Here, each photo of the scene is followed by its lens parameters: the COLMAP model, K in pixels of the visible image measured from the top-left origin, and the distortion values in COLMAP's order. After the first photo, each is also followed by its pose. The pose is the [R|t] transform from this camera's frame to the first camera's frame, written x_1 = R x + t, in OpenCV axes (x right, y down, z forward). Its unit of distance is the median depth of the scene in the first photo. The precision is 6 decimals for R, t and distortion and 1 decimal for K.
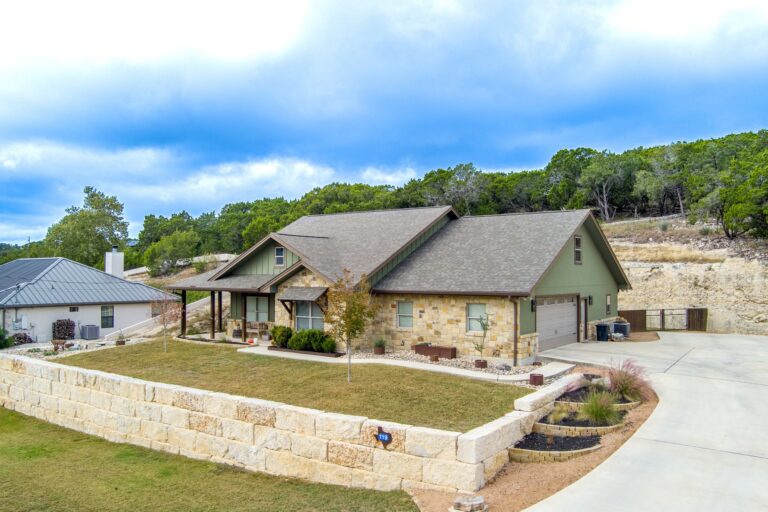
lens RADIAL K [[618.8, 0, 384.0], [0, 618.8, 256.0], [0, 0, 1]] dist [-0.059863, 0.010037]
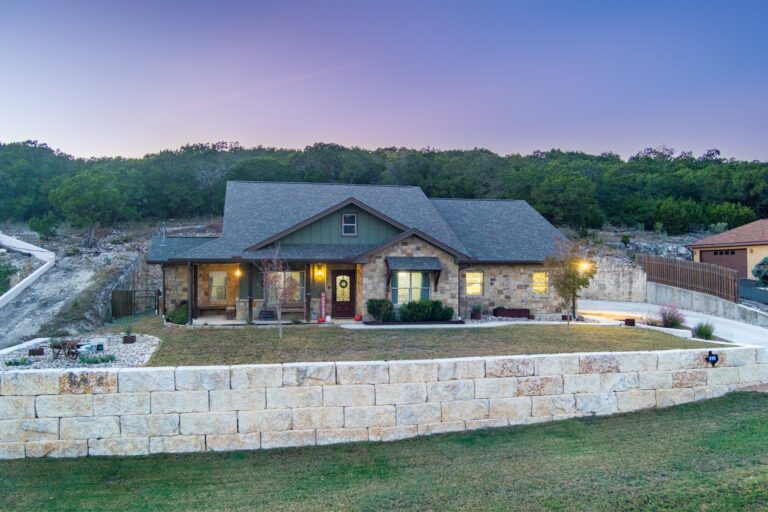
lens RADIAL K [[618.8, 0, 384.0], [0, 618.8, 256.0], [0, 0, 1]] dist [-0.059863, 0.010037]
pose [[0.667459, 0.015918, 0.744477, -0.951019], [-0.021152, 0.999773, -0.002412, 0.056563], [-0.744346, -0.014137, 0.667644, 0.417824]]
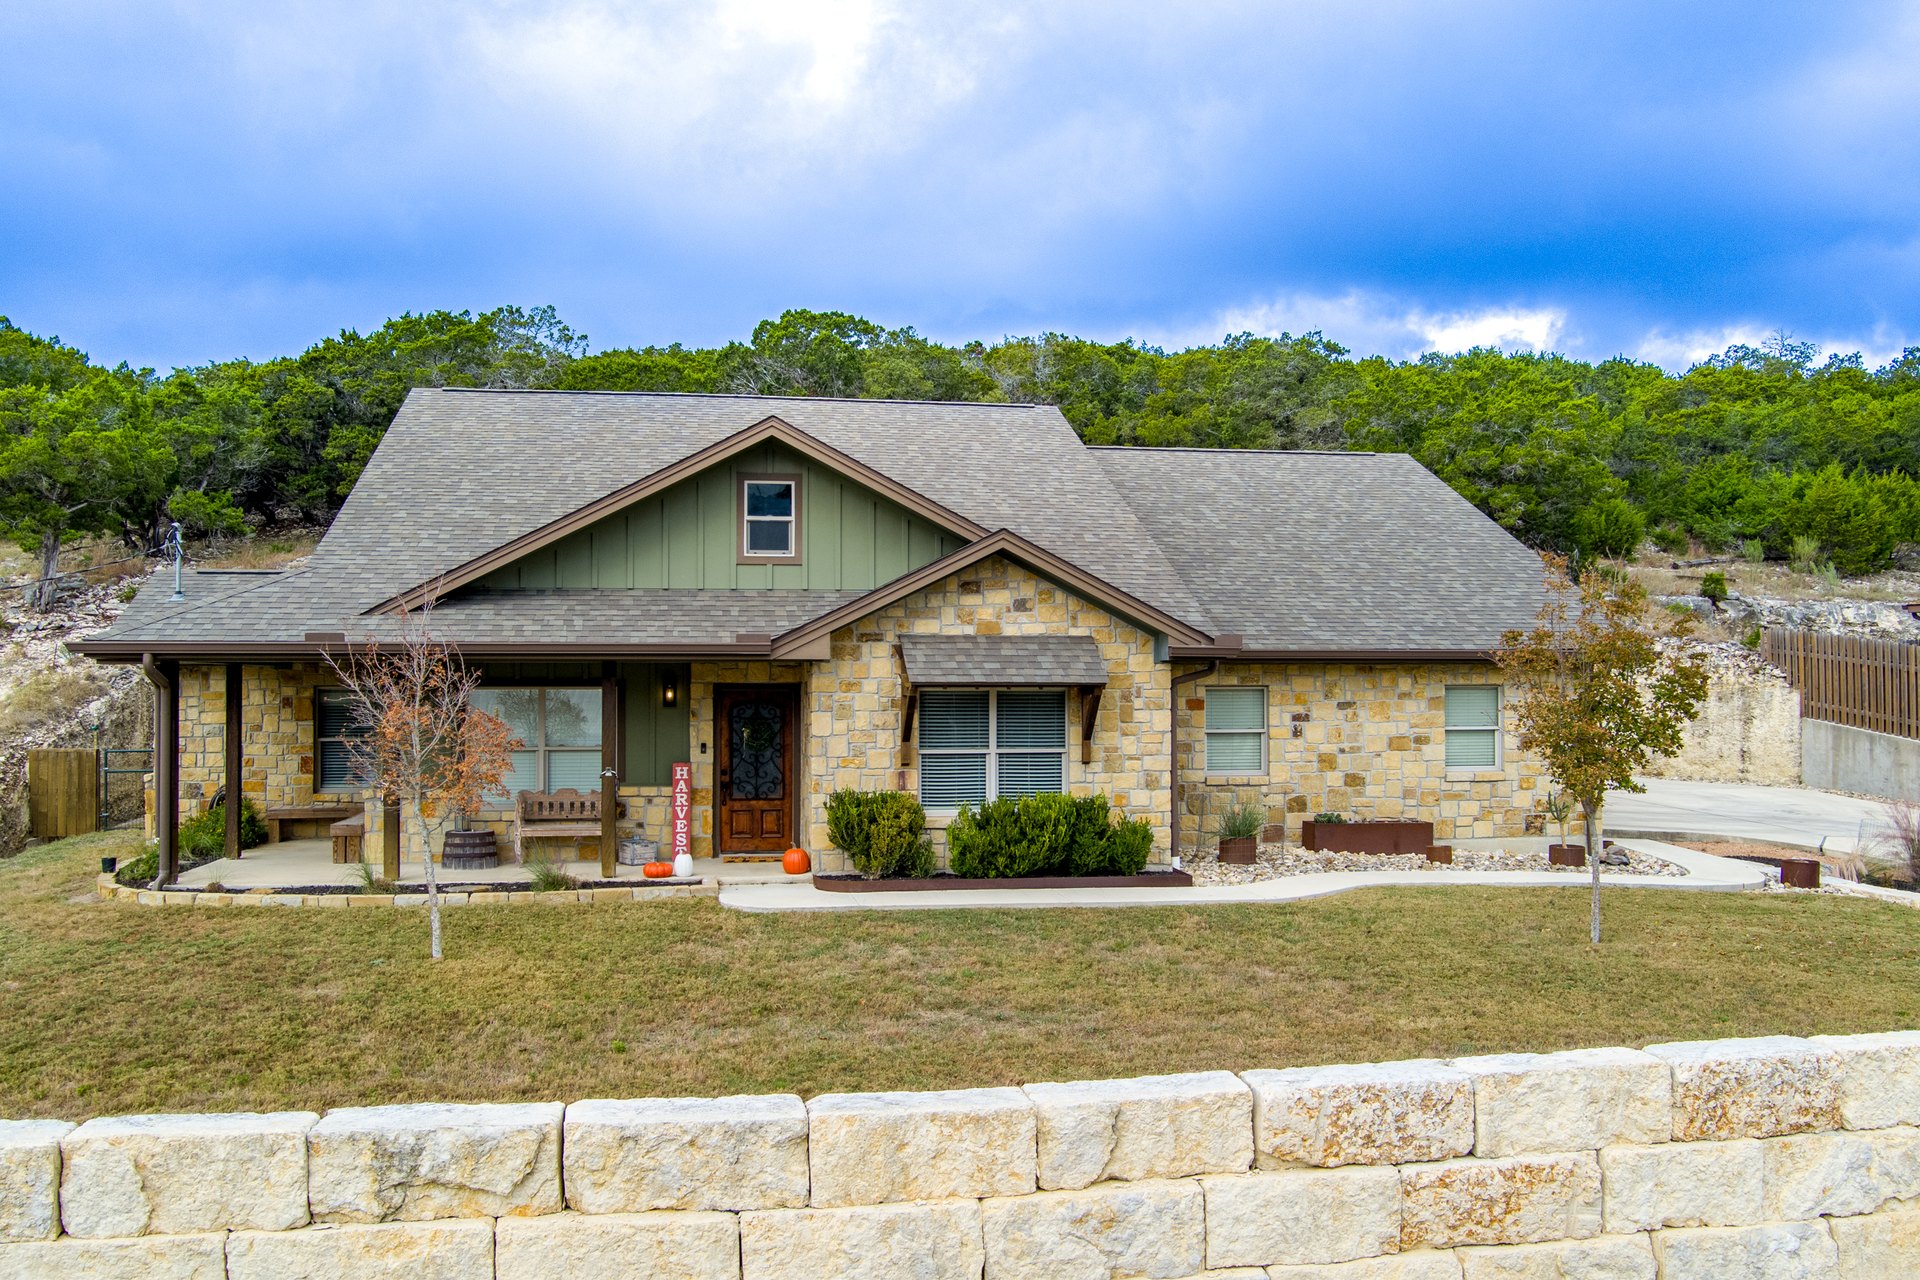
lens RADIAL K [[1547.1, 0, 960.0], [0, 1547.1, 640.0], [0, 0, 1]] dist [-0.059863, 0.010037]
pose [[0.704042, 0.016593, 0.709965, -0.653095], [-0.019704, 0.999799, -0.003827, 0.059498], [-0.709885, -0.011295, 0.704227, 0.595664]]
